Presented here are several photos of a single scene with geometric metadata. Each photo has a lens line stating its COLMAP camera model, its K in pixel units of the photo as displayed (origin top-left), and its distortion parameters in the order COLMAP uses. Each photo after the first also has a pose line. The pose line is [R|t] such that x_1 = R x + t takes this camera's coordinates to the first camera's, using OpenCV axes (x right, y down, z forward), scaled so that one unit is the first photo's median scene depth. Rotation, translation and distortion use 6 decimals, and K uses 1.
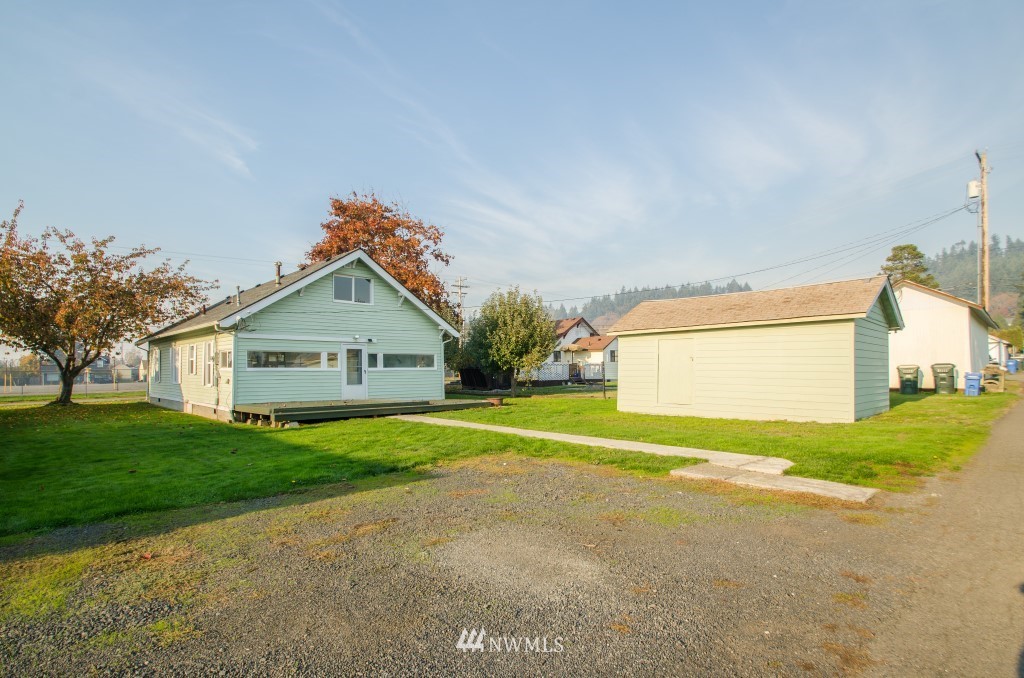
lens RADIAL K [[502.2, 0, 511.4], [0, 502.2, 337.5], [0, 0, 1]] dist [-0.004981, -0.000560]
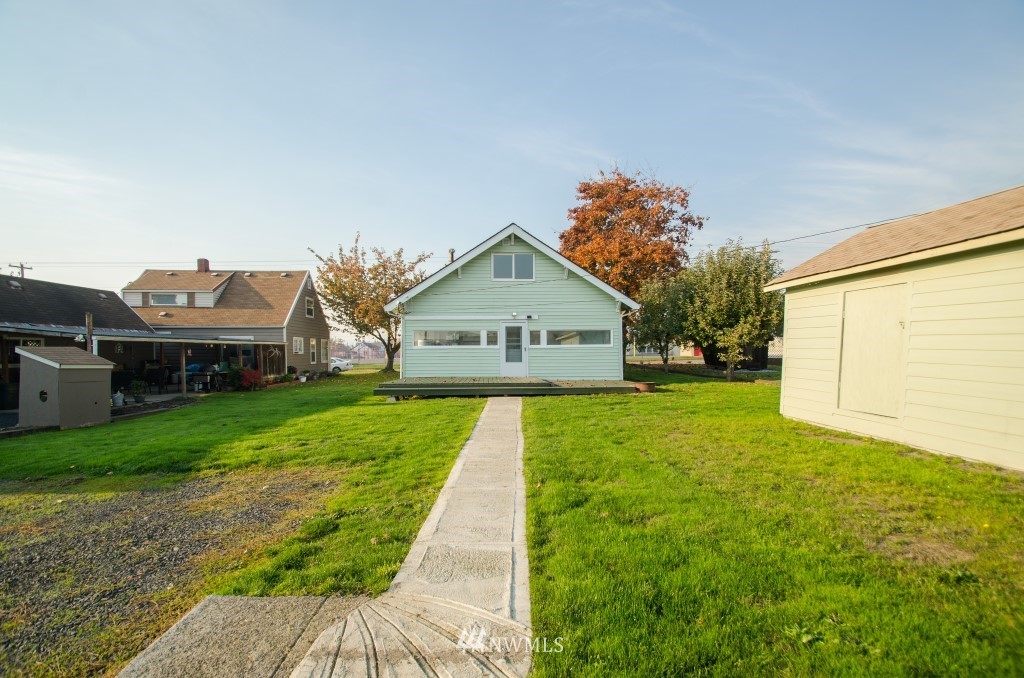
lens RADIAL K [[452.3, 0, 511.6], [0, 452.3, 344.4], [0, 0, 1]] dist [-0.021141, -0.002808]
pose [[0.756858, -0.003889, -0.653567, 0.253806], [0.044184, 0.997999, 0.045229, 0.016903], [0.652084, -0.063109, 0.755516, 0.301491]]
